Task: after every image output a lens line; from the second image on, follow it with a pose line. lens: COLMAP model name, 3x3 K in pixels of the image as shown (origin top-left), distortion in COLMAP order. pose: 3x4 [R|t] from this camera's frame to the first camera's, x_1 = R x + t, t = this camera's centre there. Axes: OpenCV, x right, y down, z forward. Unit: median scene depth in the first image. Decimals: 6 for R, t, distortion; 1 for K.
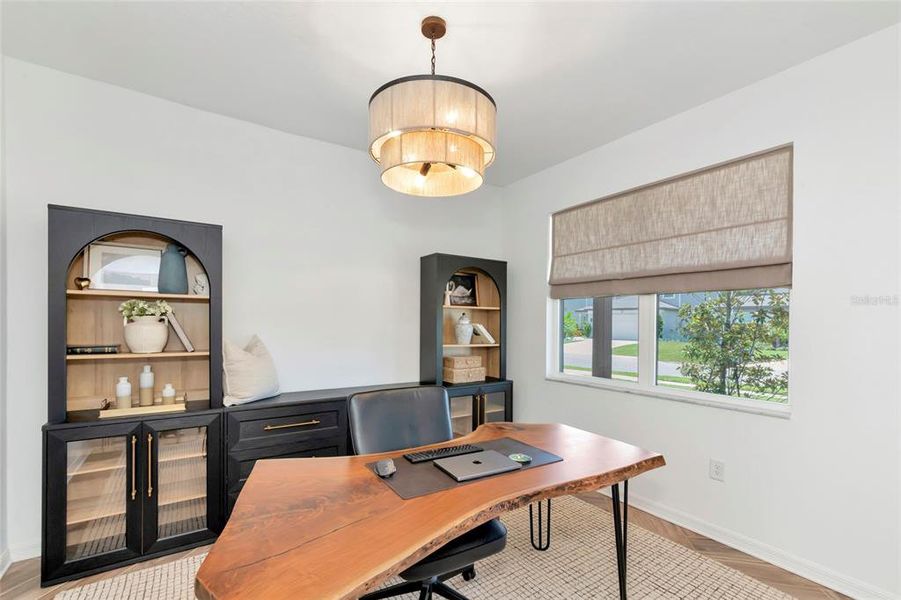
lens RADIAL K [[388.9, 0, 441.9], [0, 388.9, 324.8], [0, 0, 1]] dist [0.002987, 0.000075]
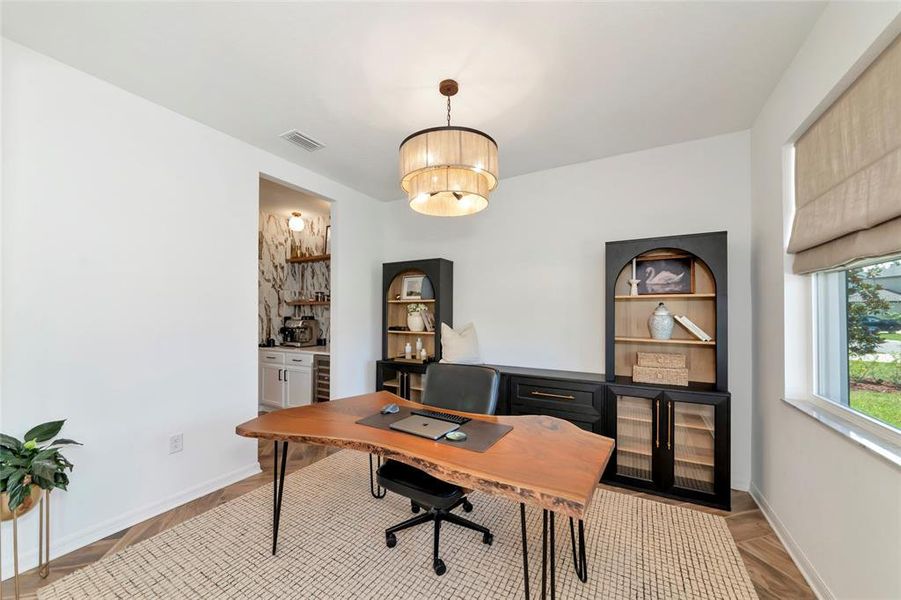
lens RADIAL K [[325.5, 0, 450.0], [0, 325.5, 310.1], [0, 0, 1]] dist [-0.001946, -0.000085]
pose [[0.478708, -0.017991, -0.877790, 0.588295], [-0.001450, 0.999772, -0.021282, 0.002212], [0.877973, 0.011461, 0.478573, 0.312869]]
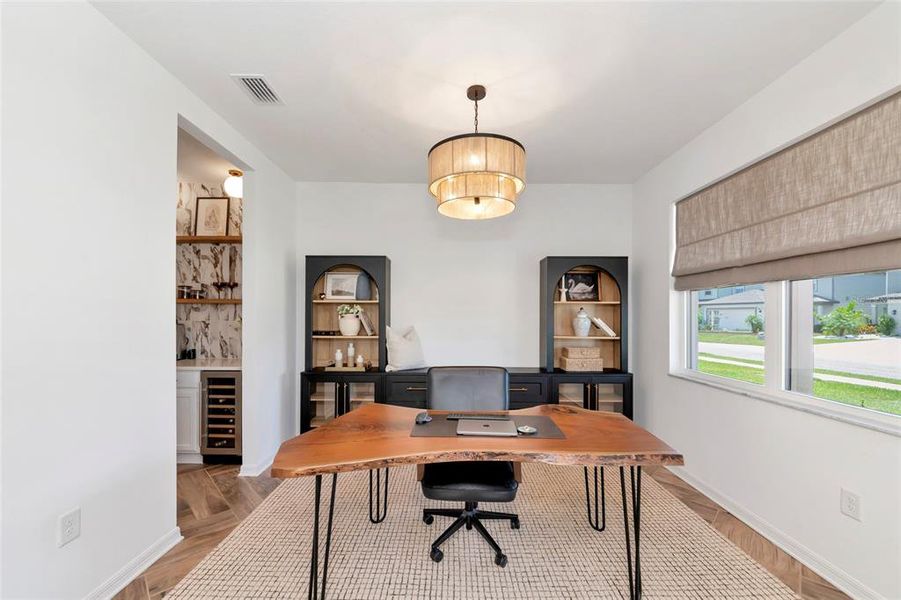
lens RADIAL K [[340.0, 0, 448.5], [0, 340.0, 314.3], [0, 0, 1]] dist [-0.001028, -0.000026]
pose [[0.840032, -0.009832, -0.542448, 0.329123], [0.001986, 0.999885, -0.015048, 0.002165], [0.542533, 0.011564, 0.839955, -0.005302]]
